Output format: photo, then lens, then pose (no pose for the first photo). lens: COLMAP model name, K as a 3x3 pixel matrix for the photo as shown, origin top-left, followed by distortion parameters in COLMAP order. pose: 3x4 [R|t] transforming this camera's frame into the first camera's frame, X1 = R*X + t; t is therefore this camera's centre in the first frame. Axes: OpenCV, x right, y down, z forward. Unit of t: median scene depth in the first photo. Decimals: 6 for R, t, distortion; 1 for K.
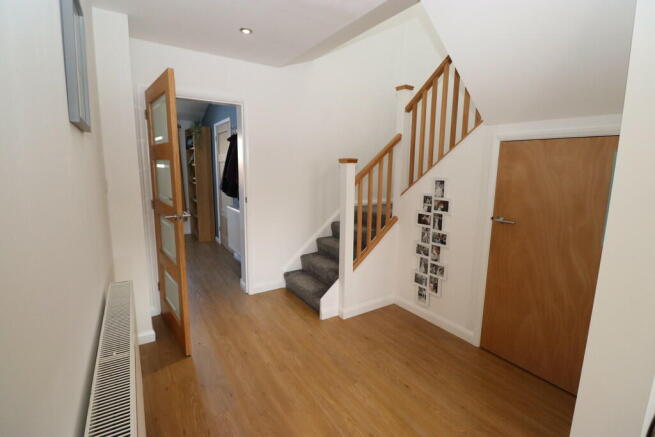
lens RADIAL K [[306.8, 0, 328.7], [0, 306.8, 216.2], [0, 0, 1]] dist [-0.024794, -0.000346]
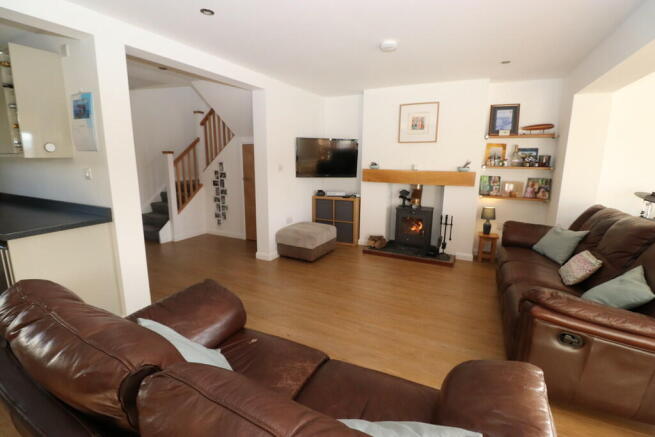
lens RADIAL K [[306.8, 0, 329.5], [0, 306.8, 215.3], [0, 0, 1]] dist [-0.024794, -0.000346]
pose [[0.852775, -0.100934, 0.512432, -0.077603], [0.089560, 0.994876, 0.046918, 0.177840], [-0.514542, 0.005883, 0.857445, -0.967598]]
